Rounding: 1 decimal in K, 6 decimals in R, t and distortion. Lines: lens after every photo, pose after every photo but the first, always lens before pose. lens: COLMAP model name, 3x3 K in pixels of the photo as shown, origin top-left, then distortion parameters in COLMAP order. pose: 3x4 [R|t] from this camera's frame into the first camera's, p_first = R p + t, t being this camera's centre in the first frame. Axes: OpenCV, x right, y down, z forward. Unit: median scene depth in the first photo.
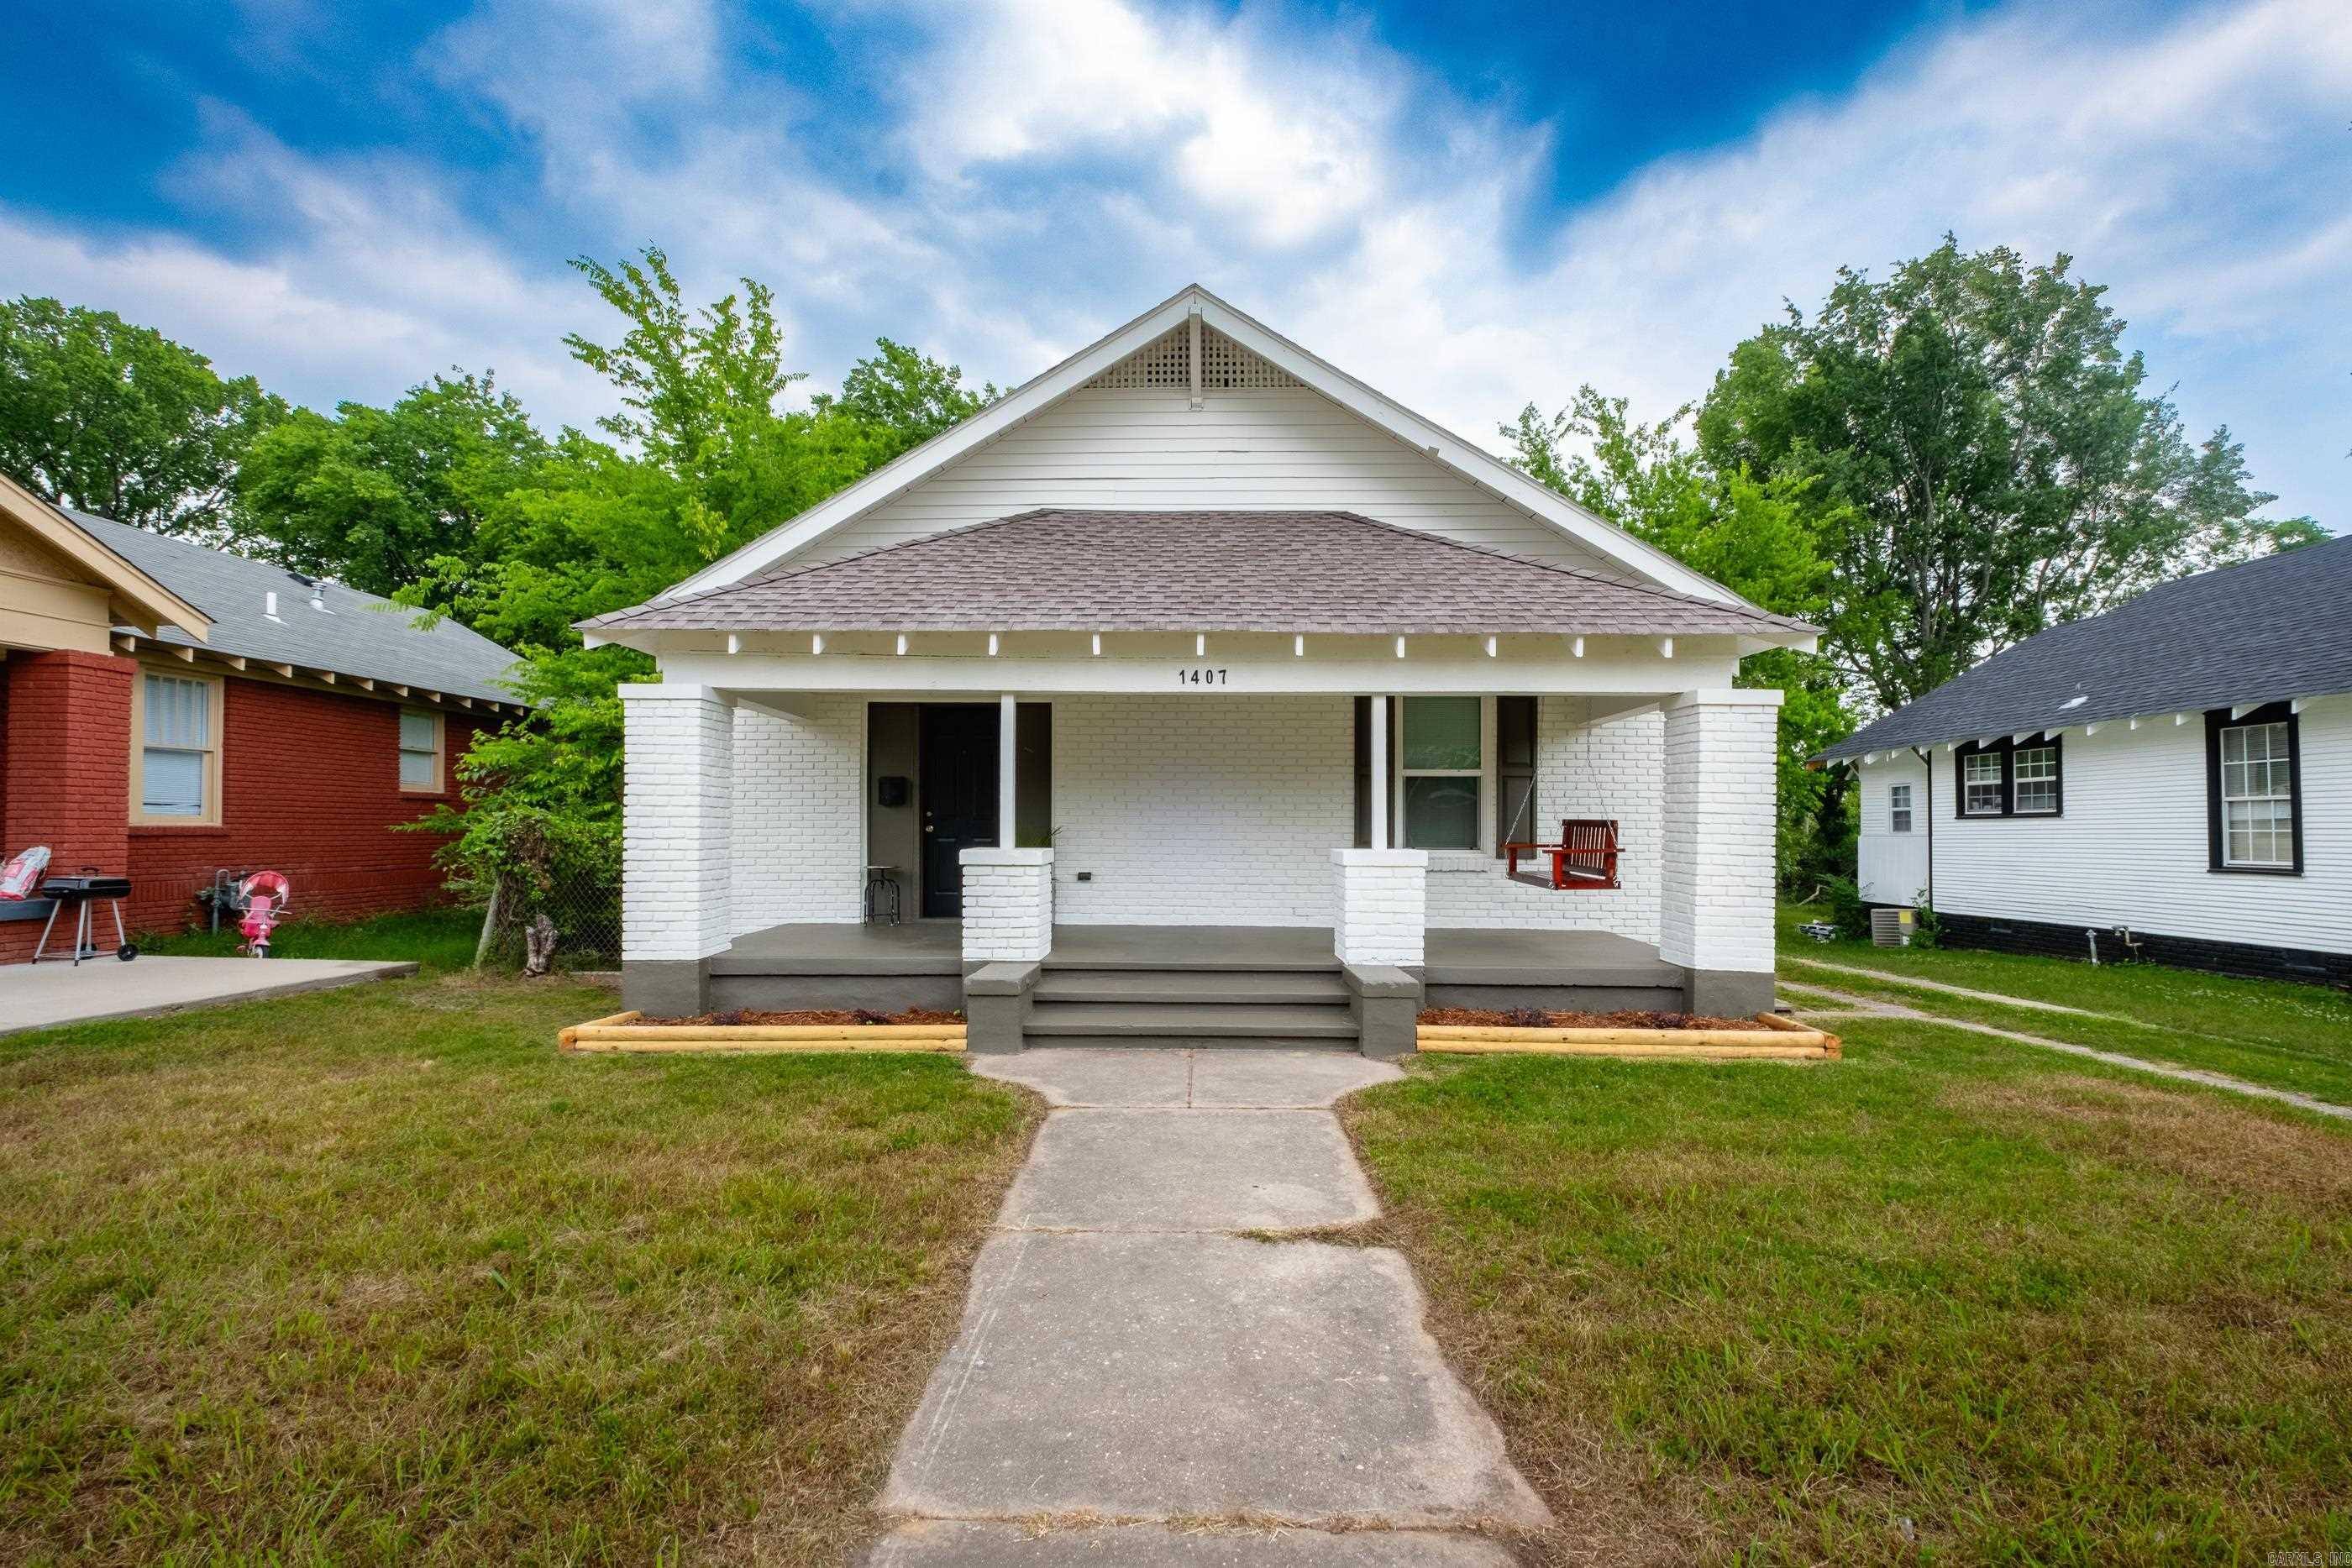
lens RADIAL K [[1024.3, 0, 1194.2], [0, 1024.3, 802.2], [0, 0, 1]] dist [0.003331, -0.000456]
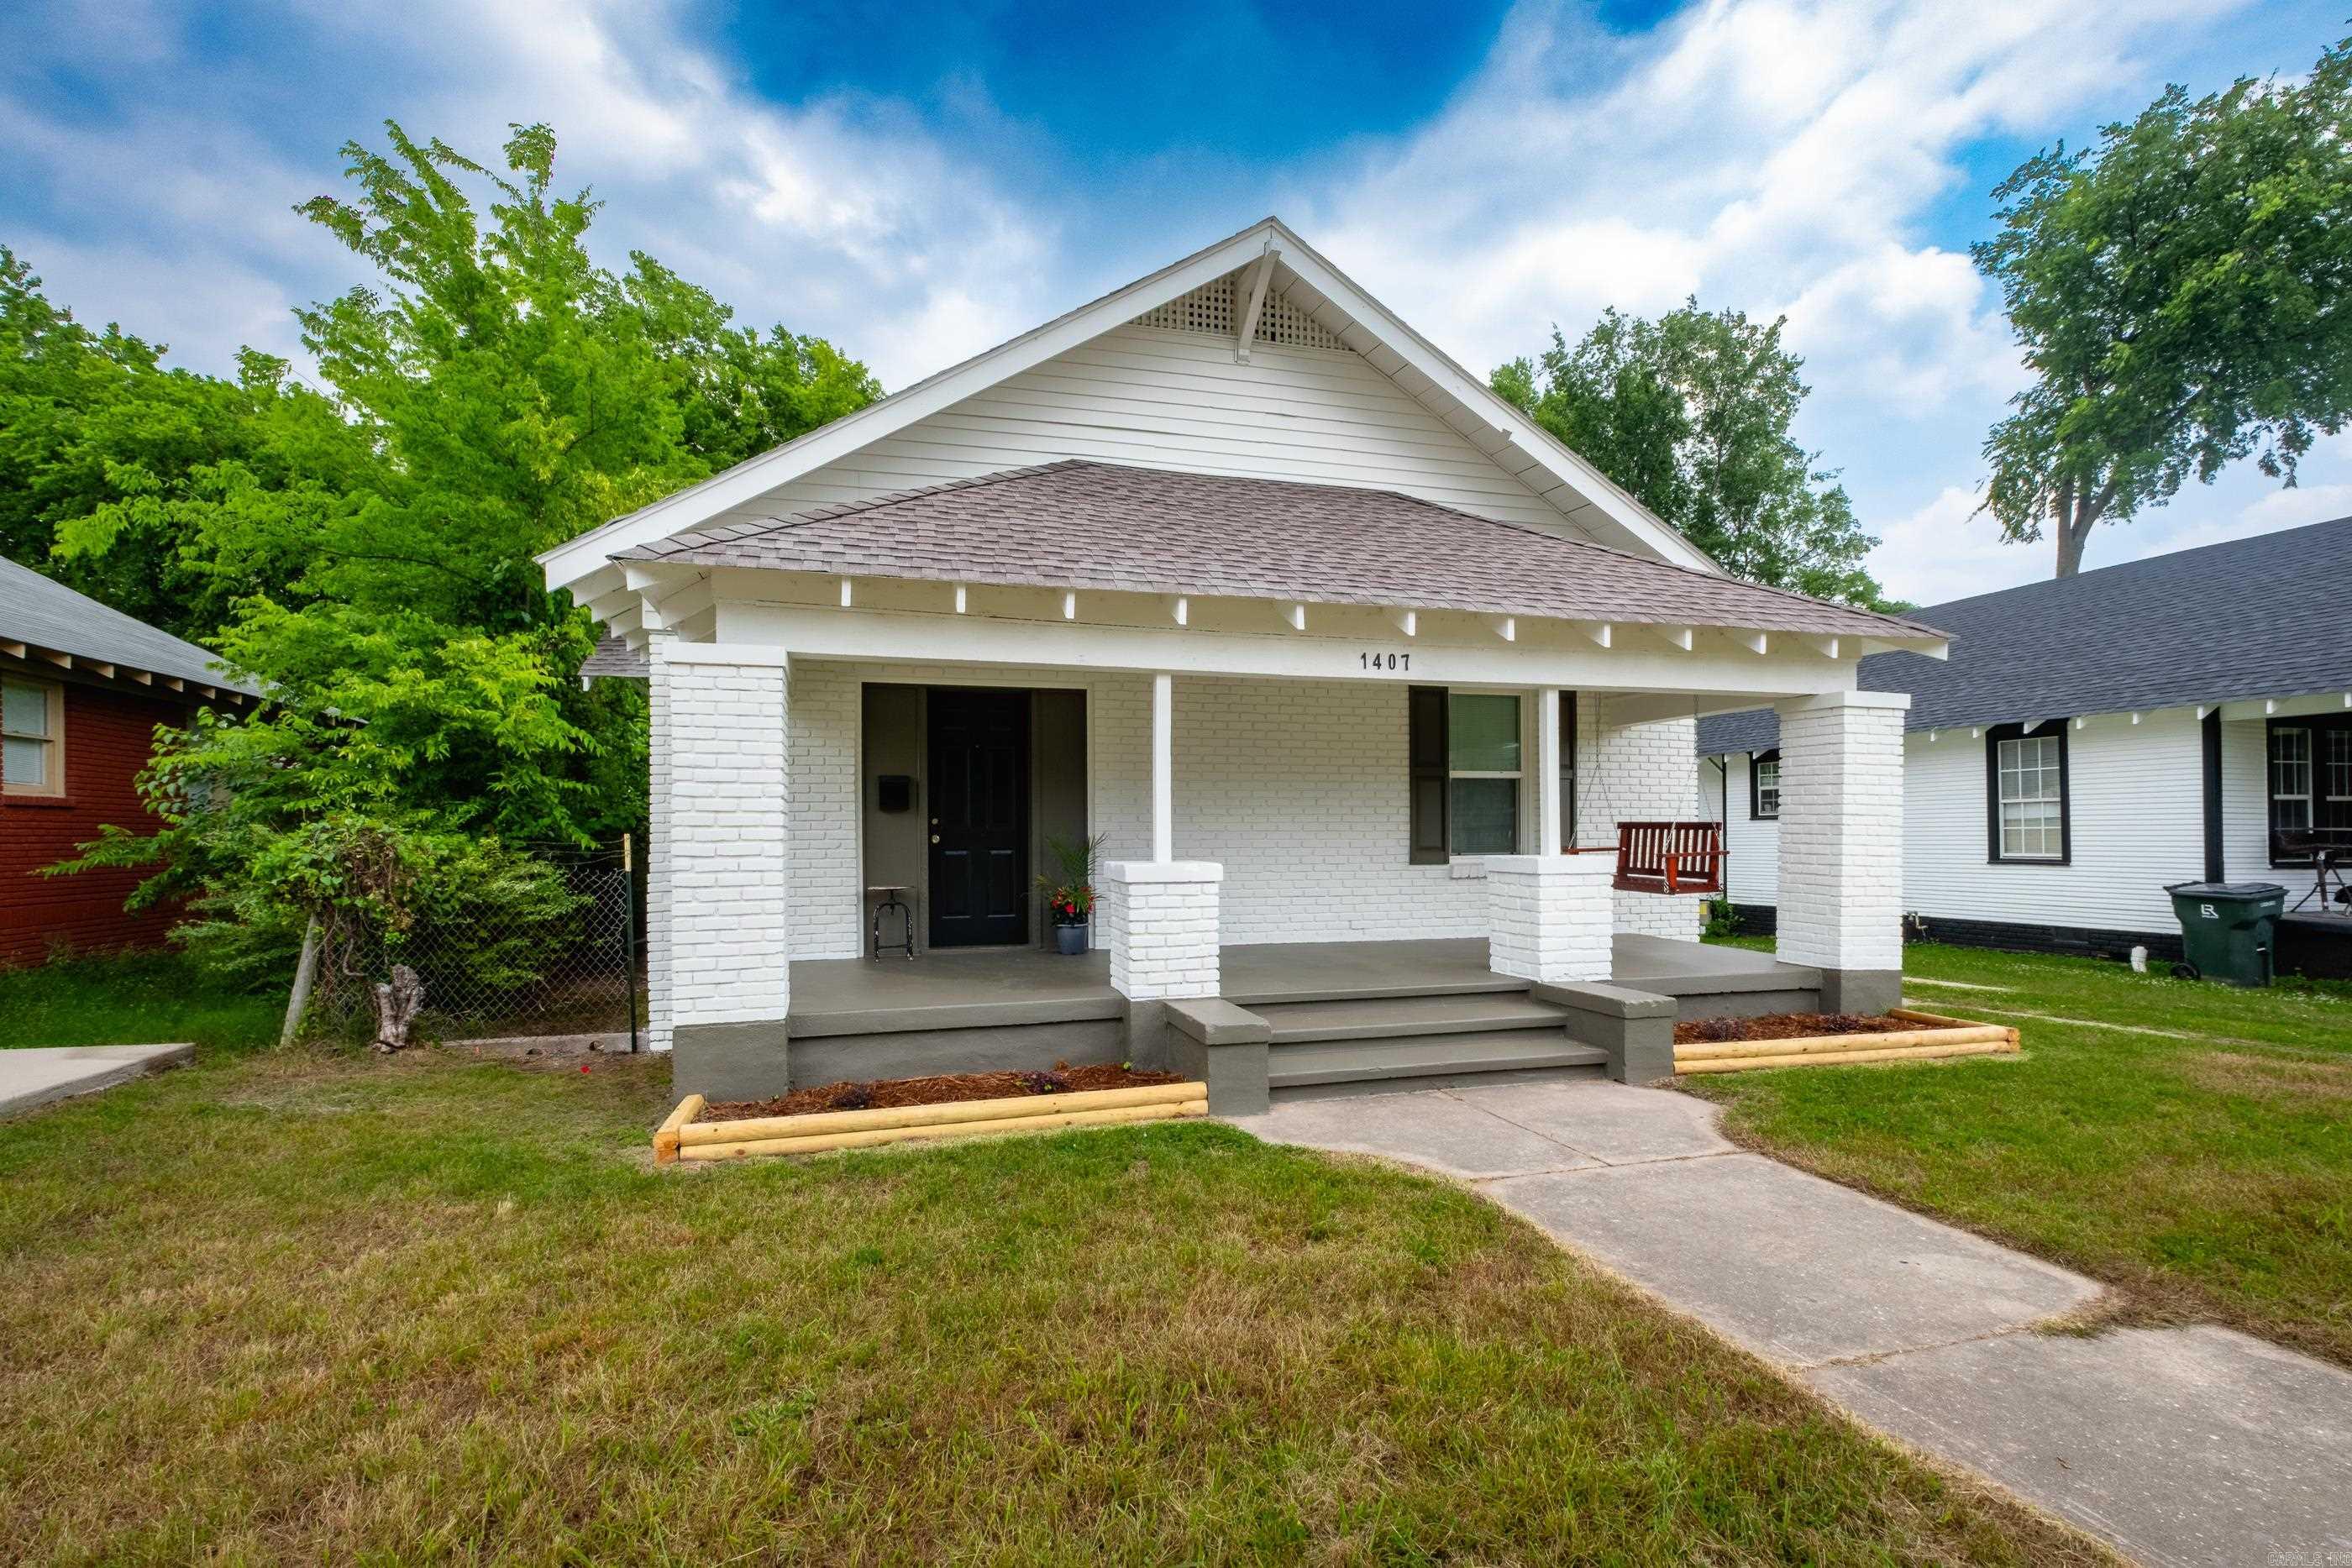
lens RADIAL K [[1045.9, 0, 1174.9], [0, 1045.9, 818.7], [0, 0, 1]] dist [0.003287, 0.000191]
pose [[0.960817, -0.006382, 0.277109, -0.327328], [0.003499, 0.999934, 0.010898, 0.000963], [-0.277160, -0.009502, 0.960777, 0.152136]]
